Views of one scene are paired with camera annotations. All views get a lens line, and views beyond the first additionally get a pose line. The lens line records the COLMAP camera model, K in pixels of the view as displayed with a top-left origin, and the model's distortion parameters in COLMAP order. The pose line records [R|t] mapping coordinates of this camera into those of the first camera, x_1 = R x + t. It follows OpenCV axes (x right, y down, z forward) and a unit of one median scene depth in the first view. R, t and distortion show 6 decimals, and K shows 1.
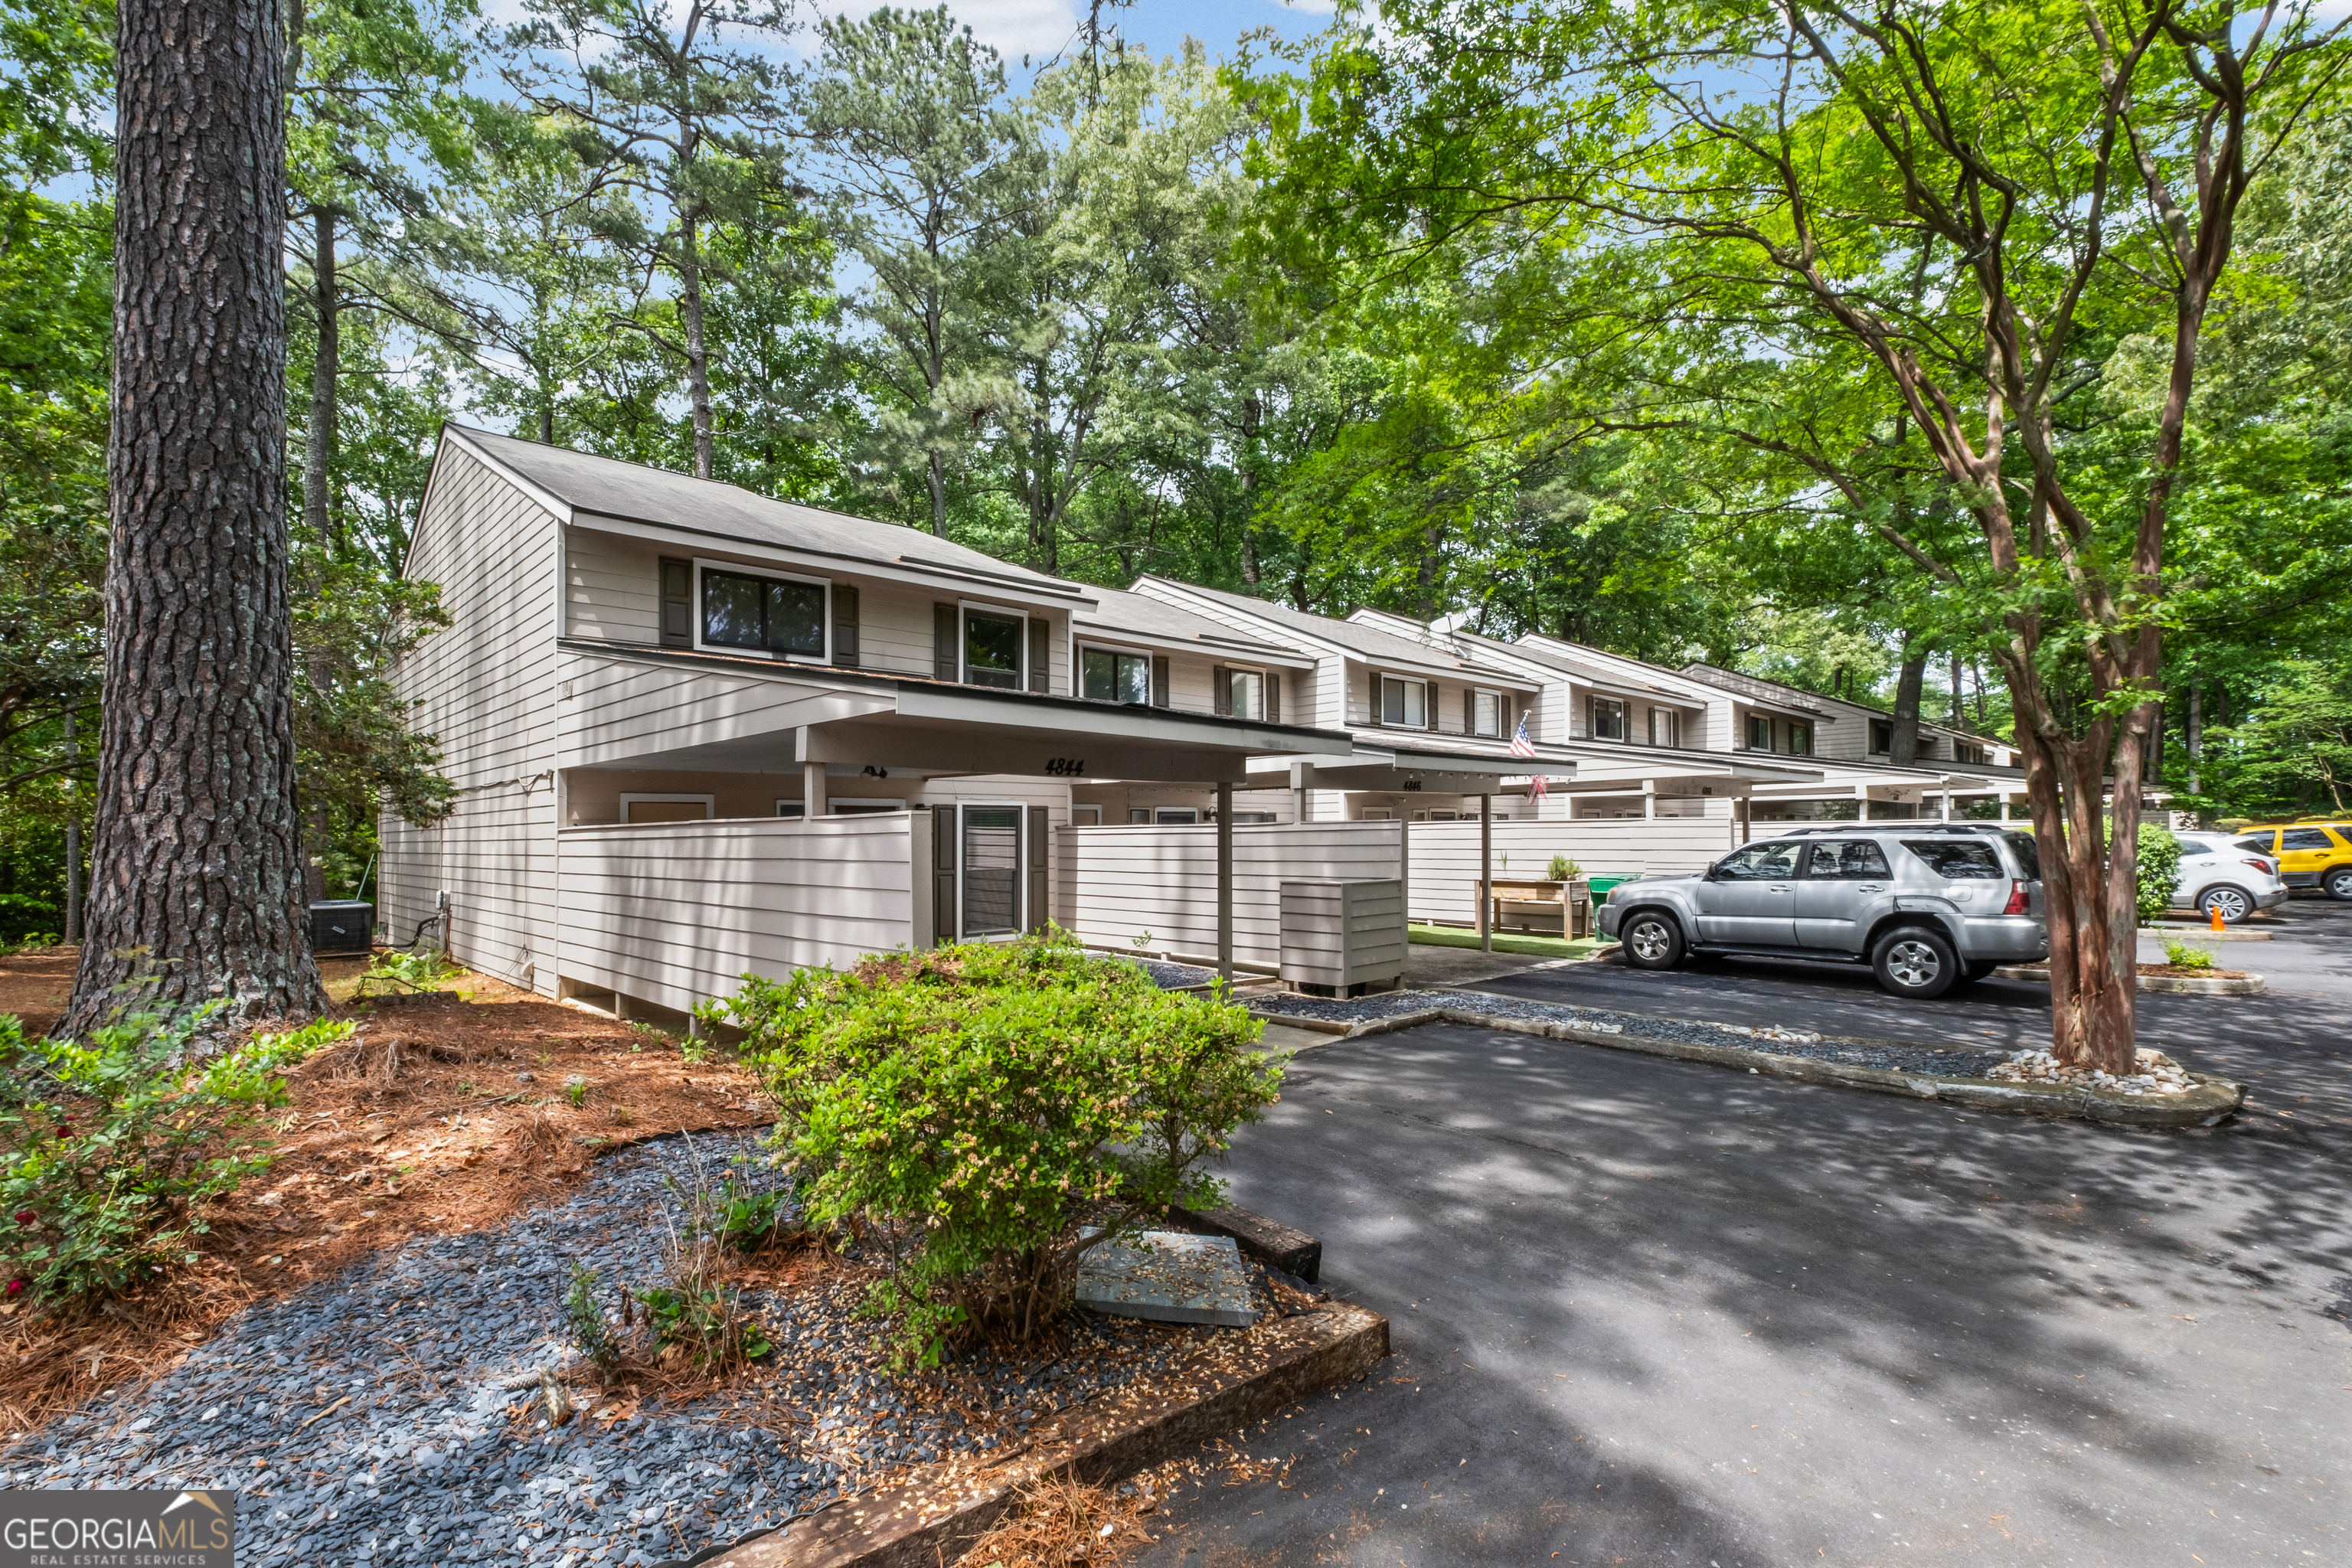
lens RADIAL K [[1088.9, 0, 1076.8], [0, 1088.9, 832.9], [0, 0, 1]] dist [-0.001360, -0.000368]
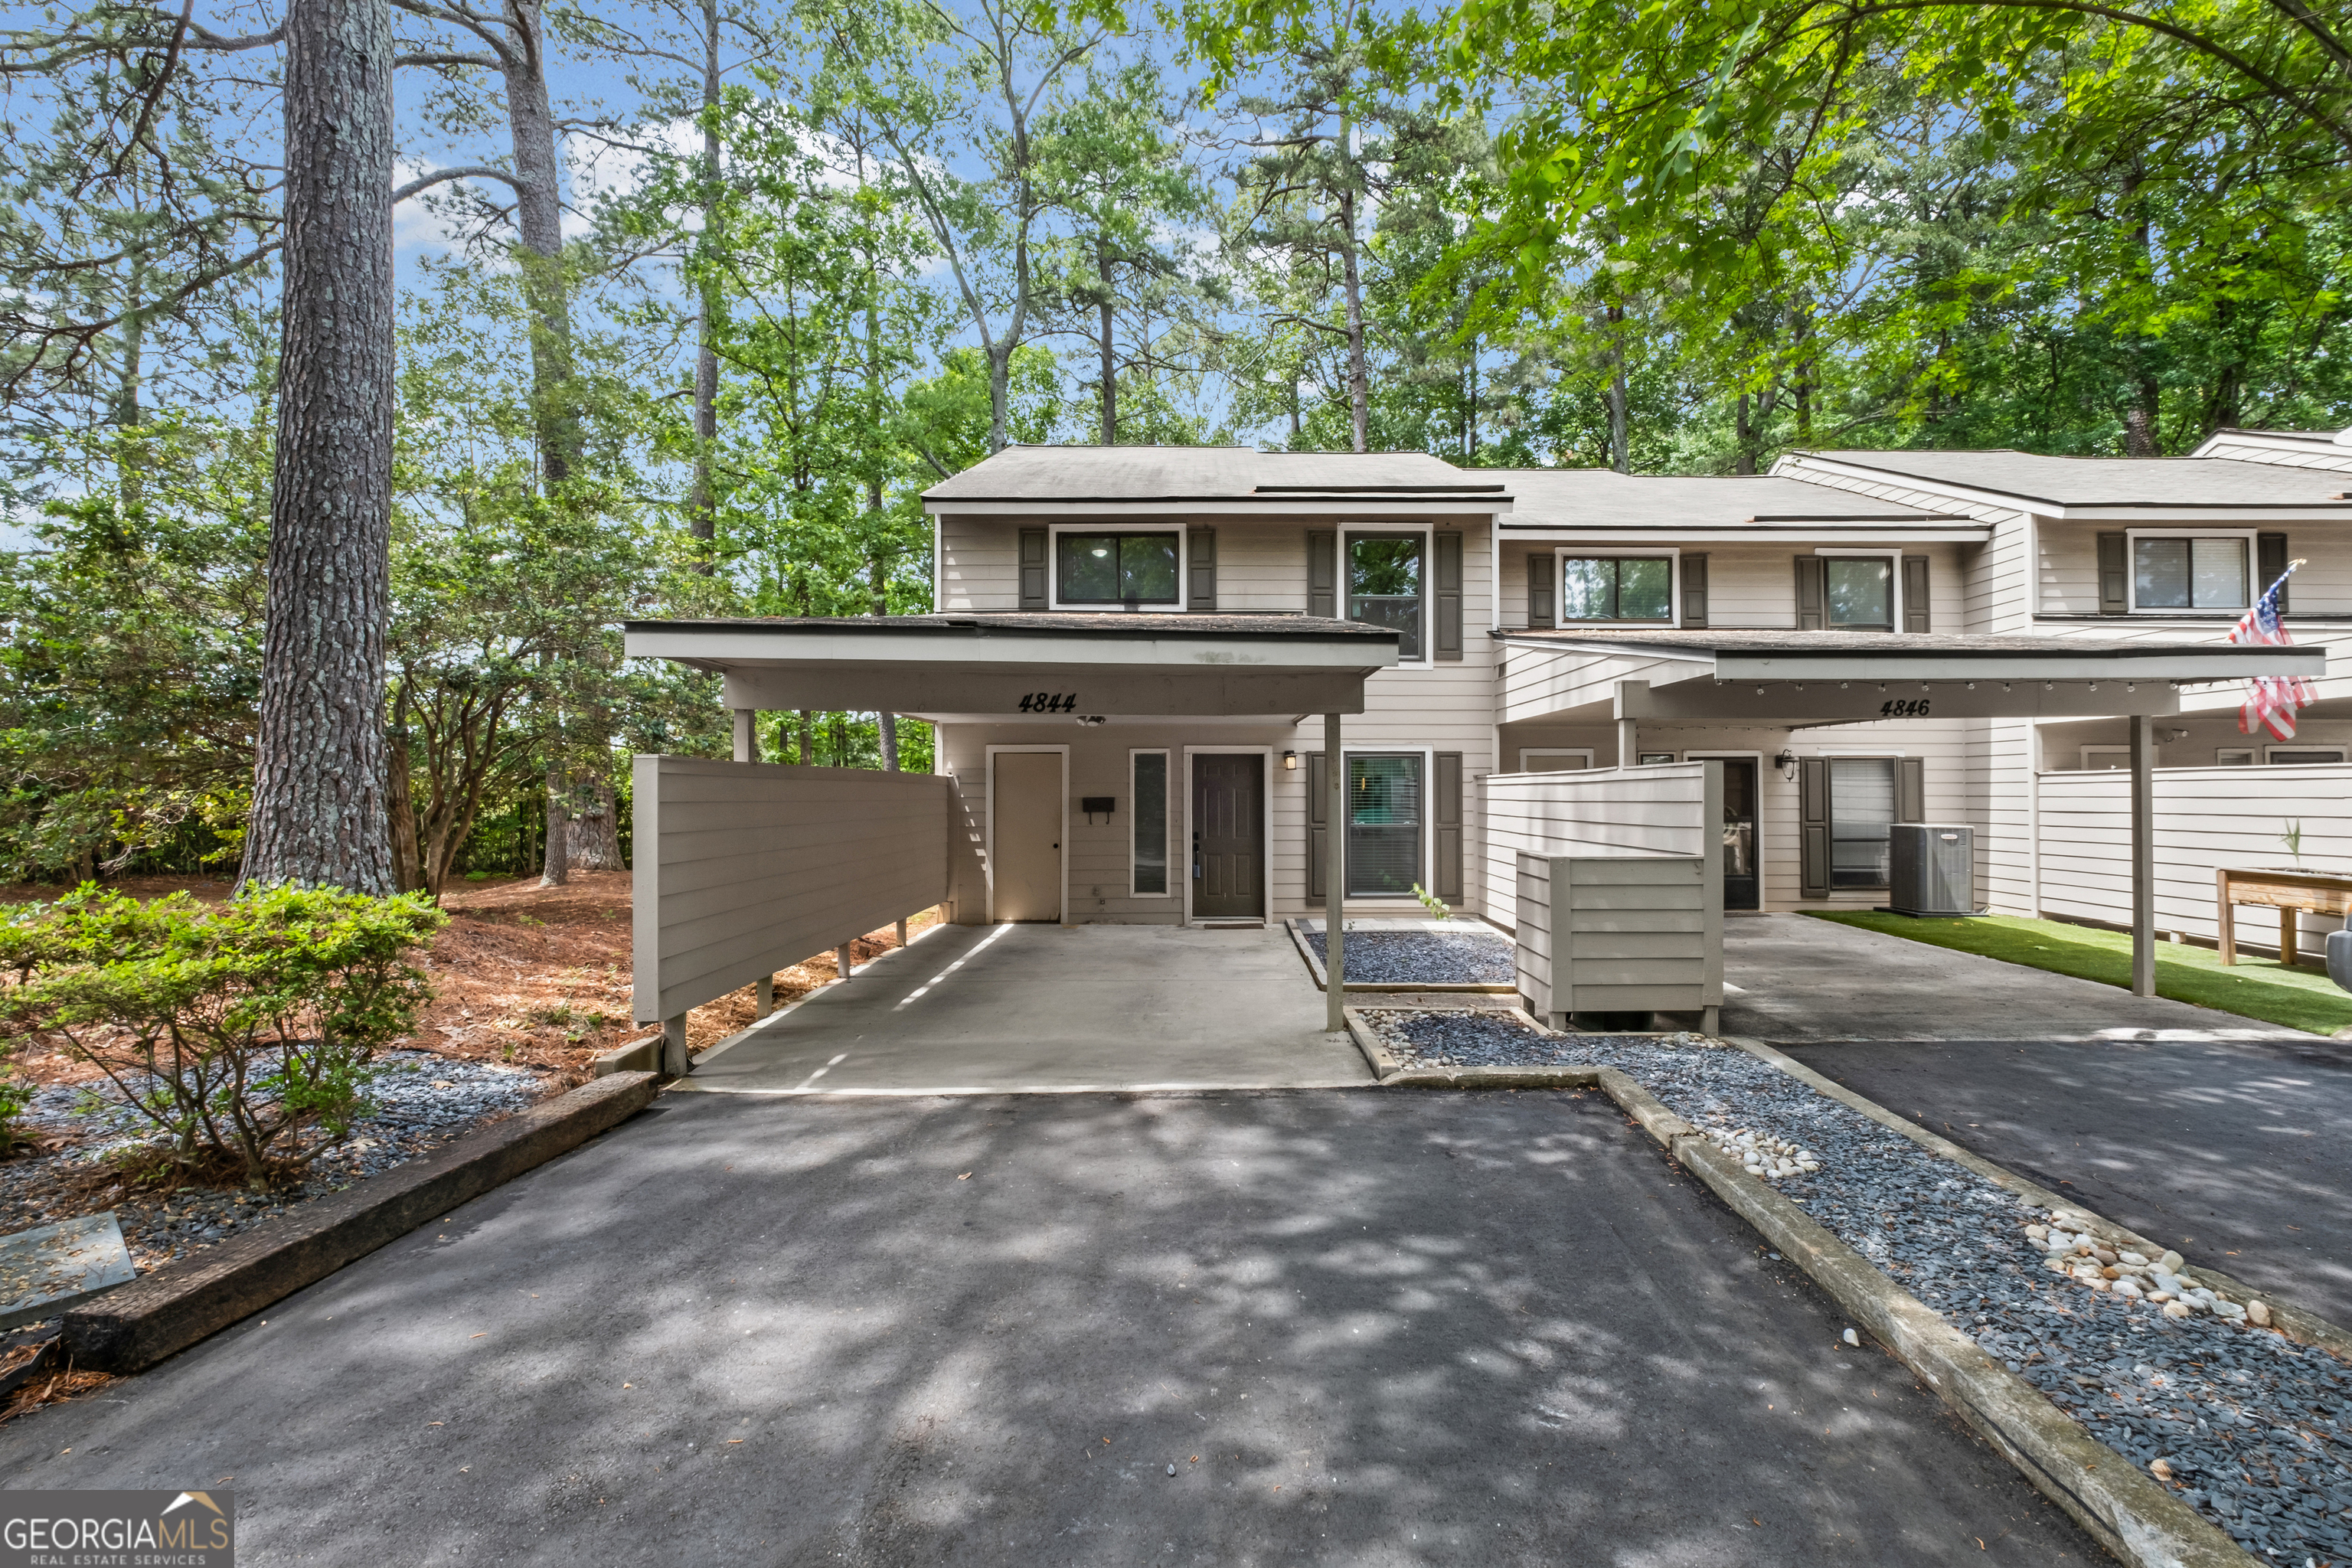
lens RADIAL K [[1041.6, 0, 1172.7], [0, 1041.6, 778.1], [0, 0, 1]] dist [0.001972, -0.000419]
pose [[0.756810, 0.000748, -0.653635, 0.362596], [-0.004745, 0.999979, -0.004349, 0.000853], [0.653618, 0.006393, 0.756798, 0.269422]]
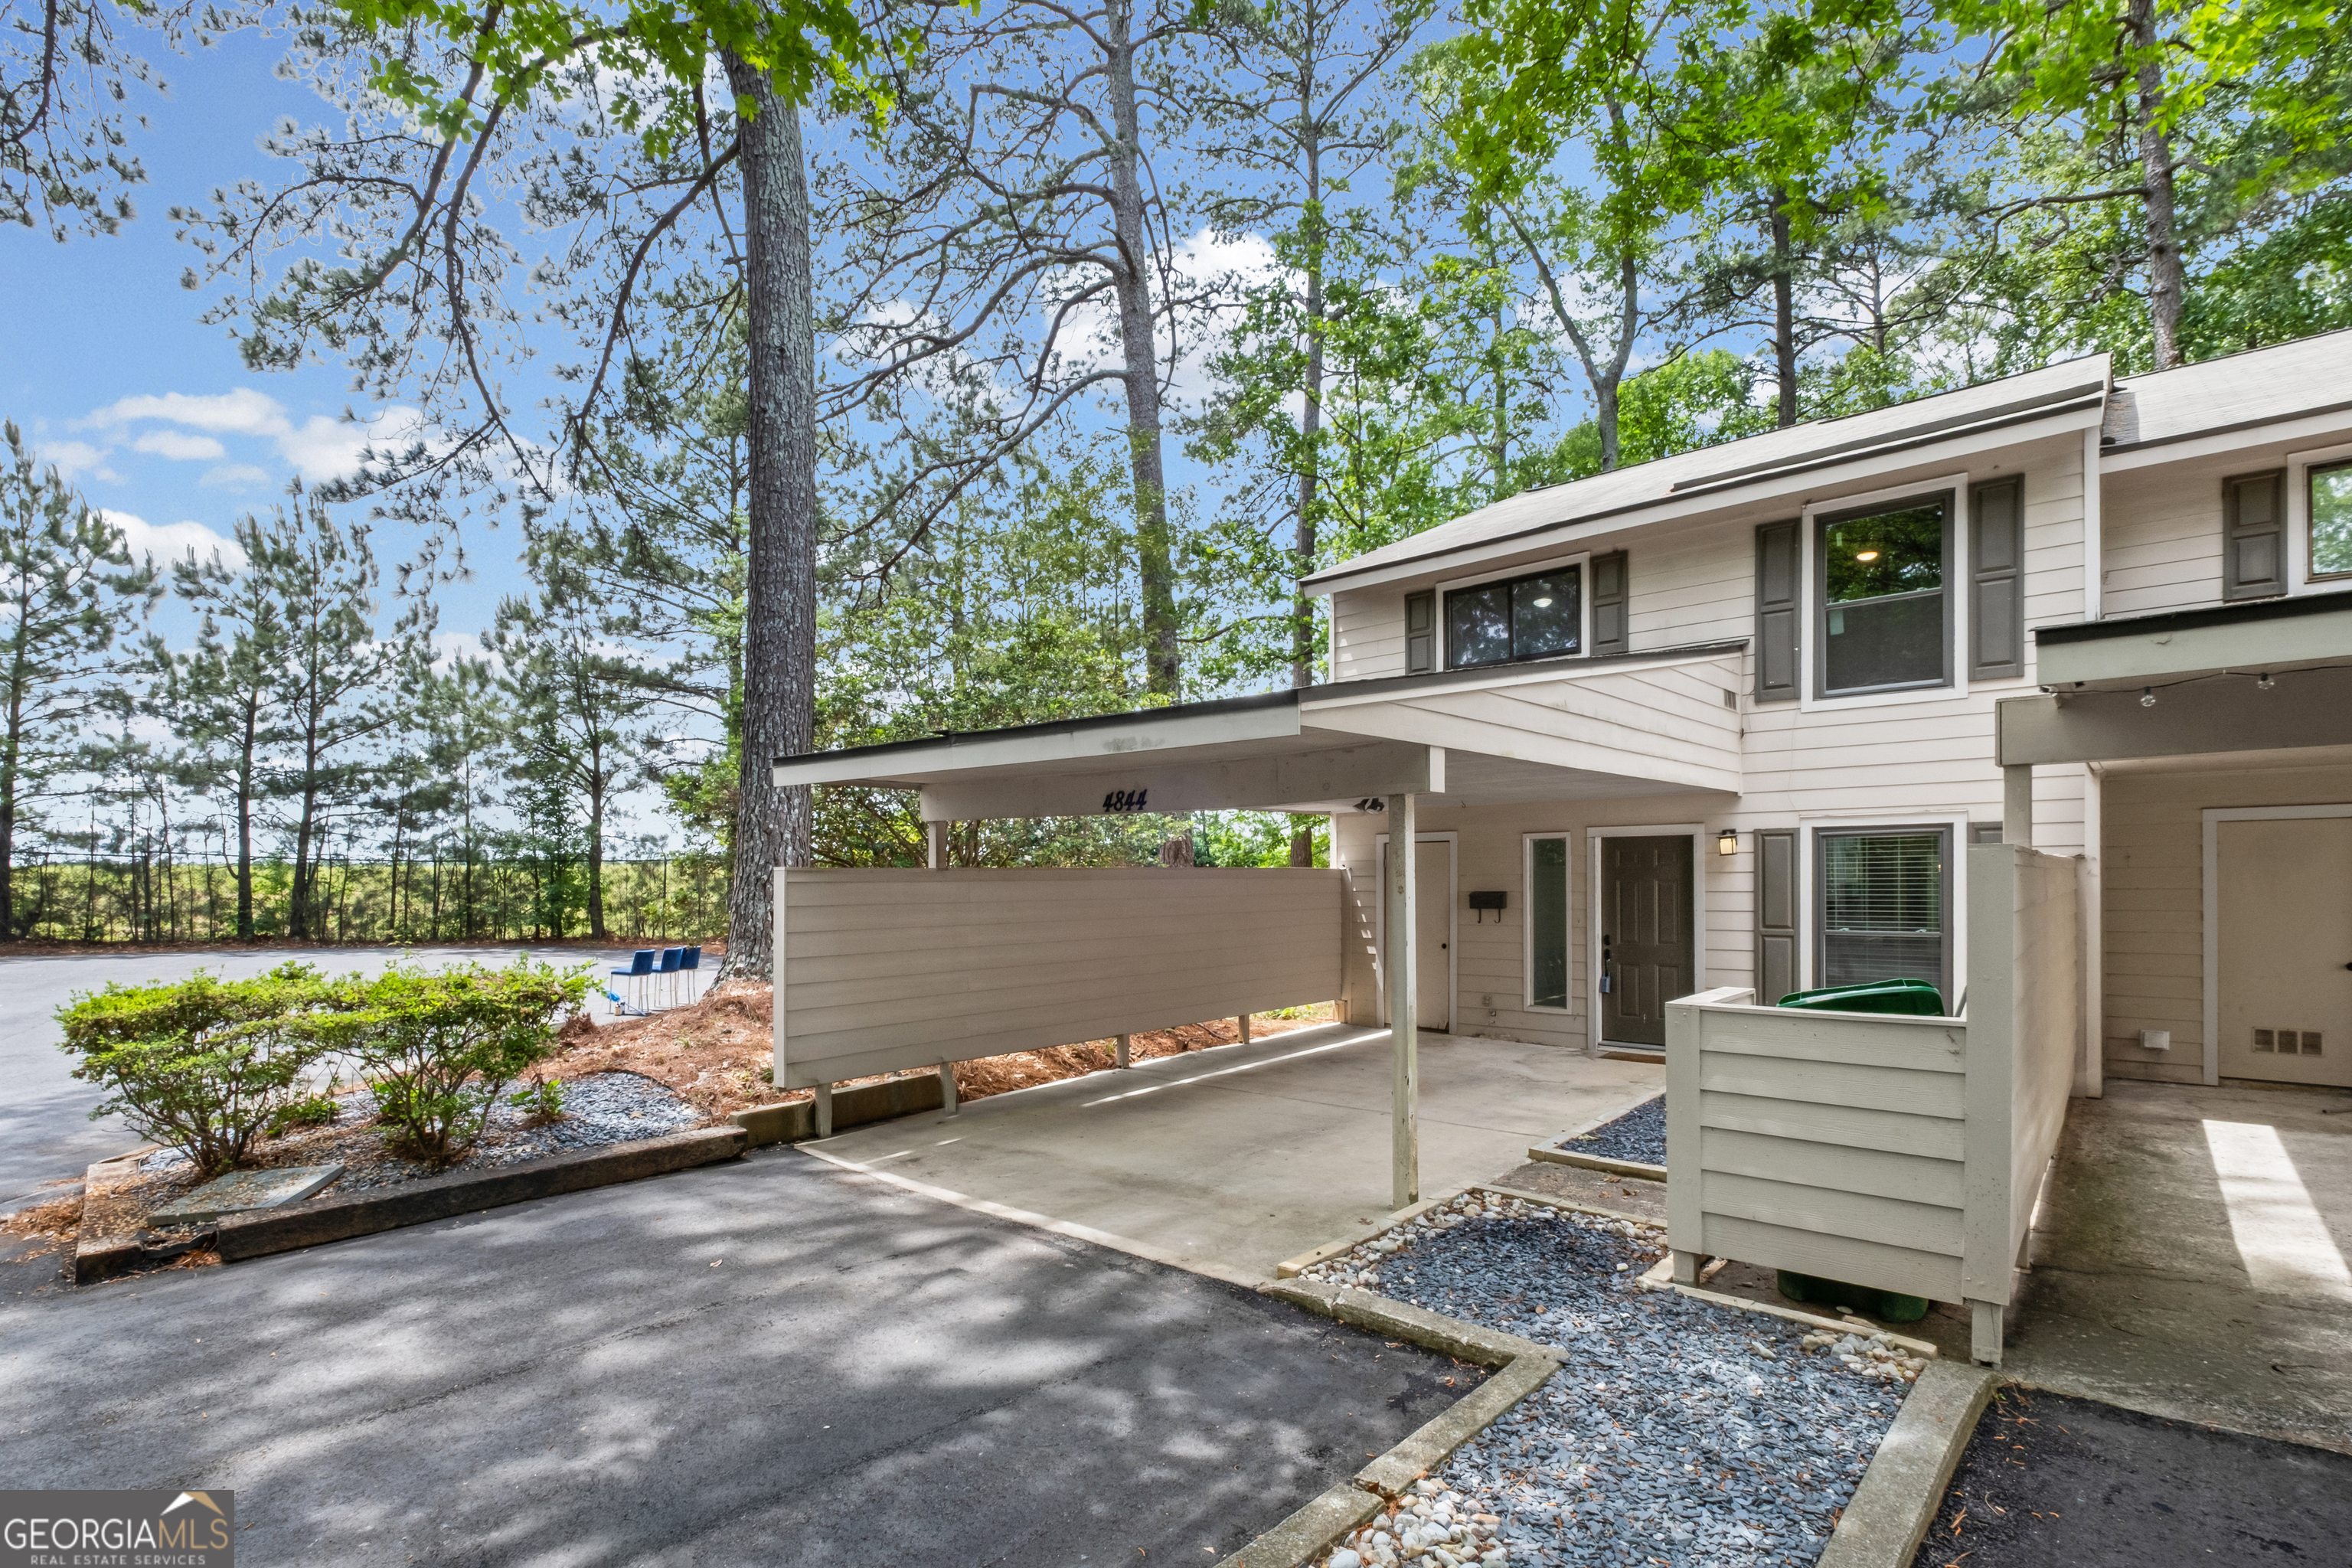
lens RADIAL K [[1046.2, 0, 1170.3], [0, 1046.2, 869.0], [0, 0, 1]] dist [0.000980, -0.000349]
pose [[0.152548, -0.000052, -0.988296, 0.457799], [0.011913, 0.999927, 0.001787, -0.007029], [0.988224, -0.012046, 0.152537, 0.554273]]
